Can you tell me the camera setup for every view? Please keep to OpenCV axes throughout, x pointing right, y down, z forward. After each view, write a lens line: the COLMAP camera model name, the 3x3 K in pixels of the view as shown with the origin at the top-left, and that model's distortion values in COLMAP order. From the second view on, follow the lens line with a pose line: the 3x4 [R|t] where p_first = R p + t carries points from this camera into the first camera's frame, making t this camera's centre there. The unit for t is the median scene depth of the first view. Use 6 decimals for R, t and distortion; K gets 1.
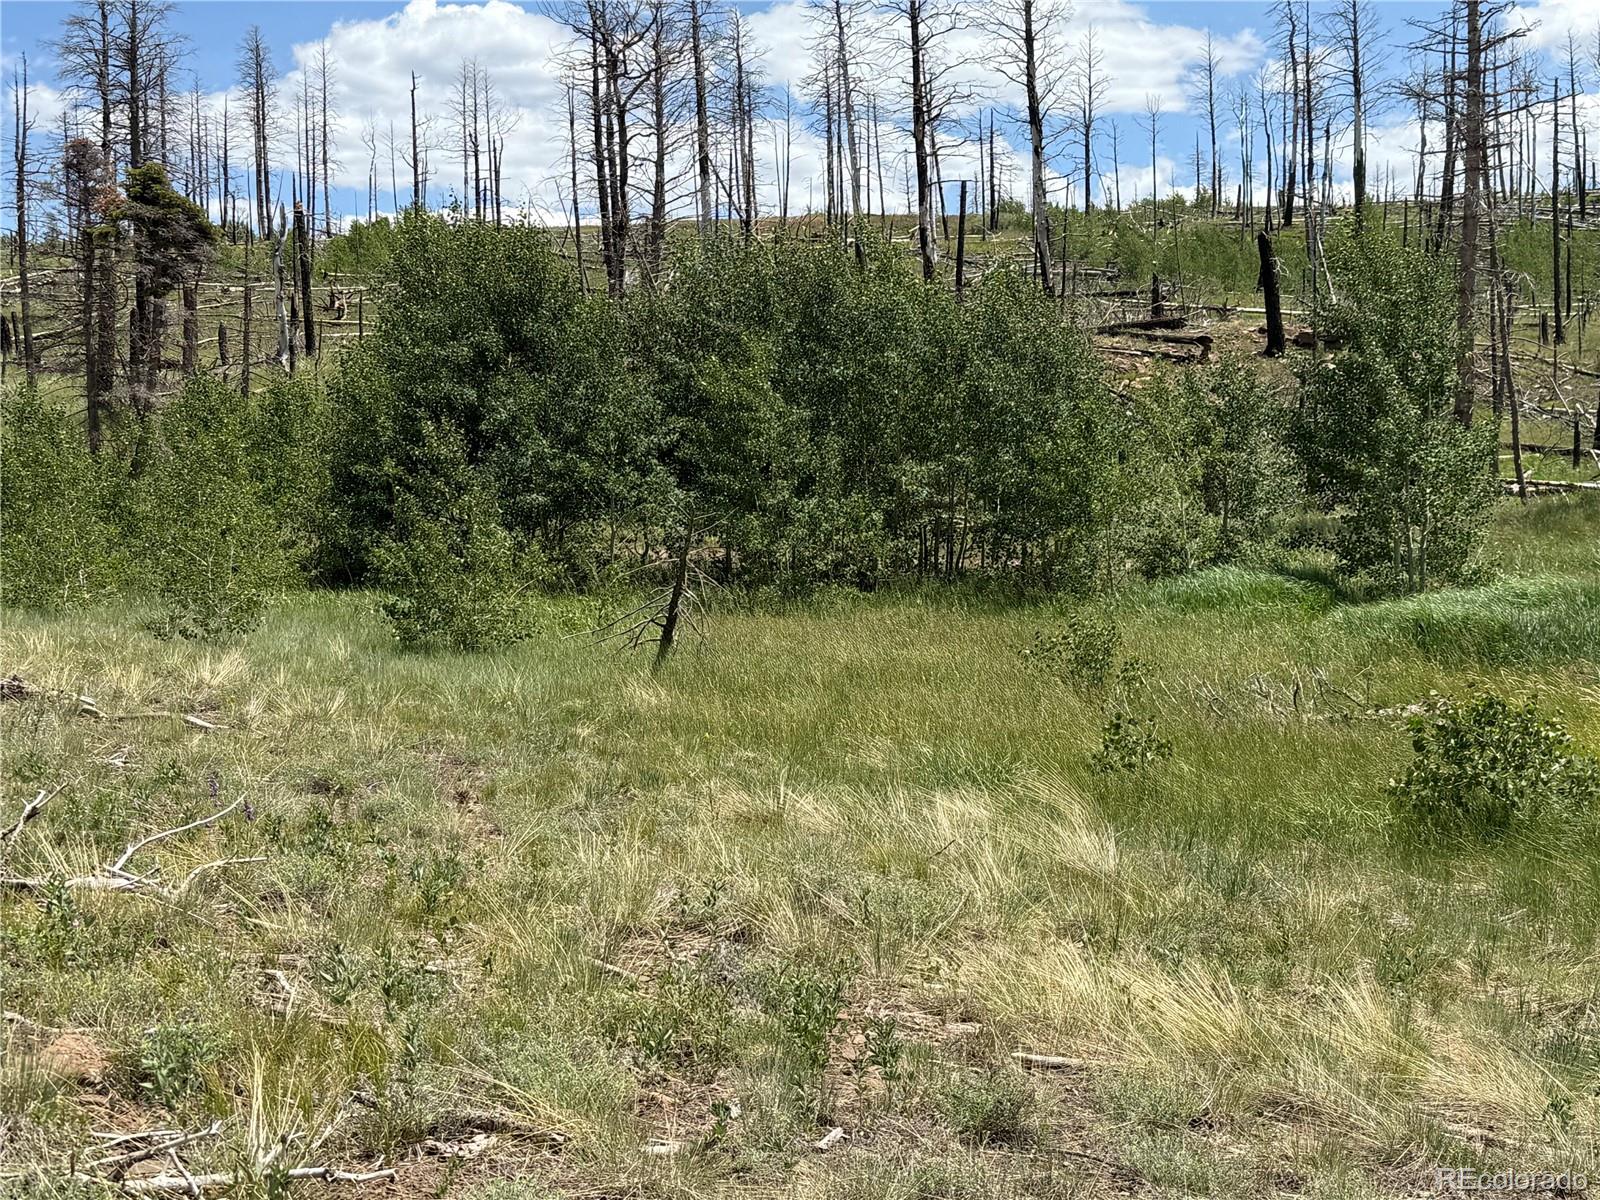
lens RADIAL K [[2239.0, 0, 799.5], [0, 2239.0, 598.9], [0, 0, 1]] dist [0.011780, 0.000000]
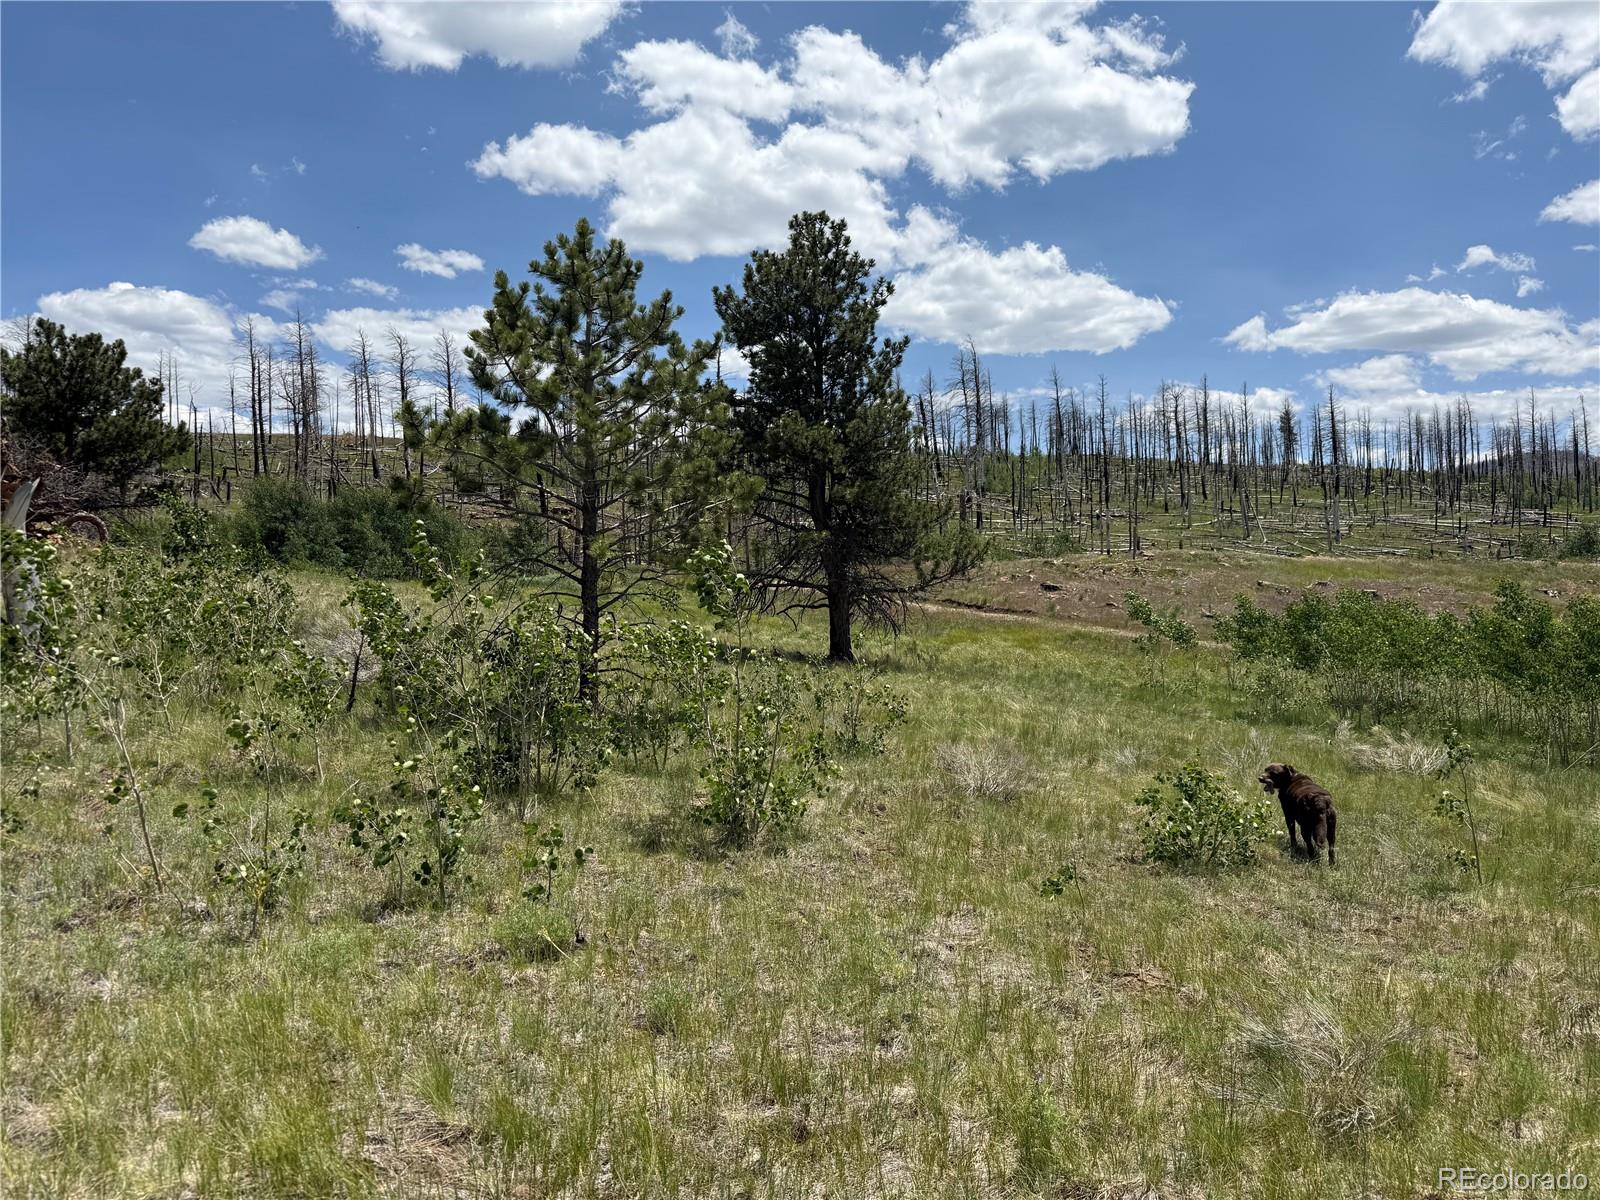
lens RADIAL K [[1111.9, 0, 793.8], [0, 1111.9, 598.9], [0, 0, 1]] dist [0.064887, -0.077316]
pose [[0.923553, 0.005328, 0.383433, -0.076667], [0.002382, 0.999804, -0.019630, 0.065364], [-0.383463, 0.019043, 0.923360, -1.023436]]
